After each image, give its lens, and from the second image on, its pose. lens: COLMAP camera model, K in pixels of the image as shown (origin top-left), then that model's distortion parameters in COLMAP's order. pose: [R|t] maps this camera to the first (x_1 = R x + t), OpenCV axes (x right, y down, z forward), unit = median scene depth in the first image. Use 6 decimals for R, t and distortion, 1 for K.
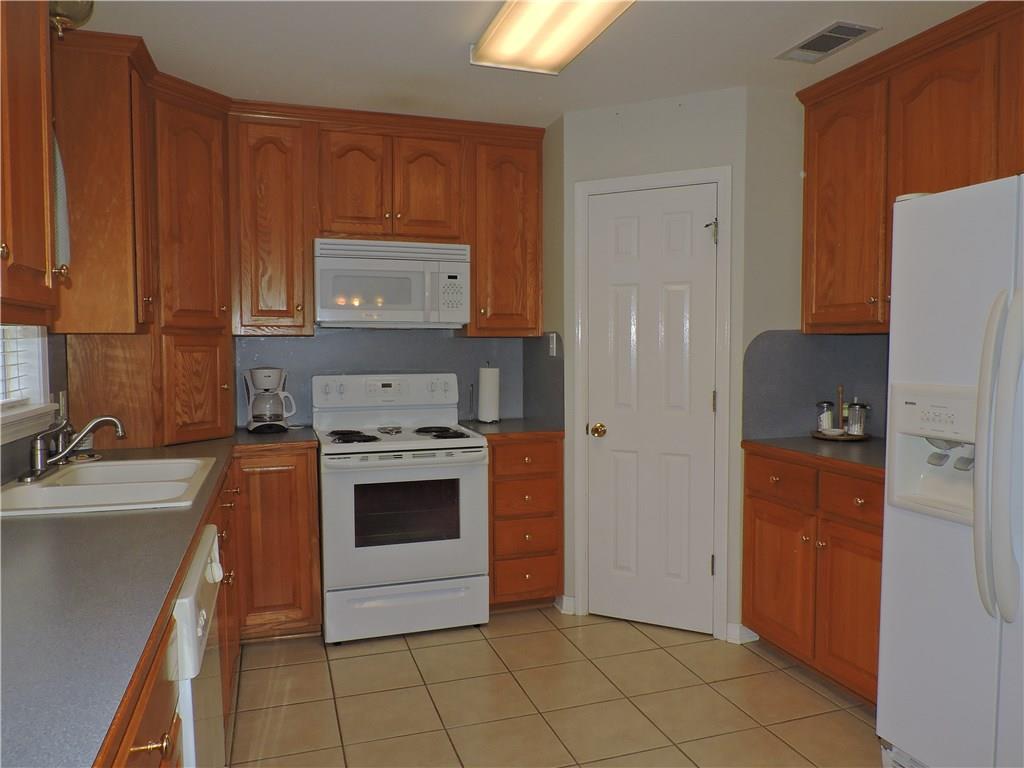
lens RADIAL K [[750.7, 0, 510.2], [0, 750.7, 384.0], [0, 0, 1]] dist [-0.009916, 0.009805]
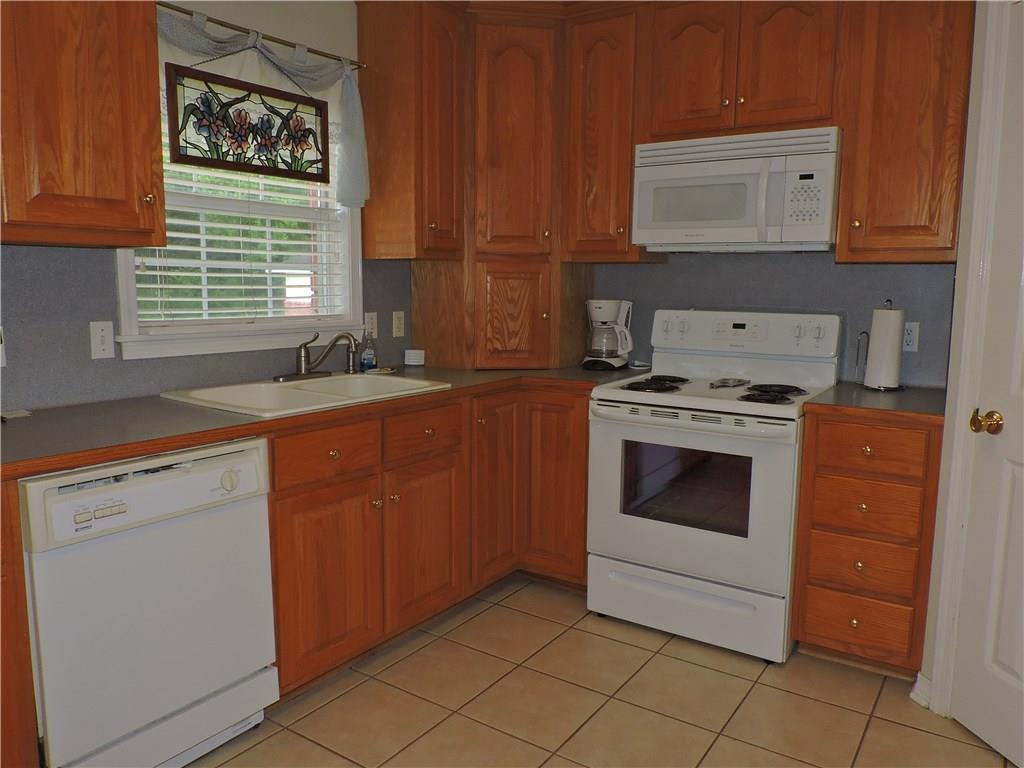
lens RADIAL K [[750.7, 0, 511.0], [0, 750.7, 385.1], [0, 0, 1]] dist [-0.009916, 0.009805]
pose [[0.609848, 0.118835, -0.783558, 0.345070], [-0.053250, 0.992604, 0.109094, -0.010797], [0.790727, -0.024807, 0.611666, 0.363570]]
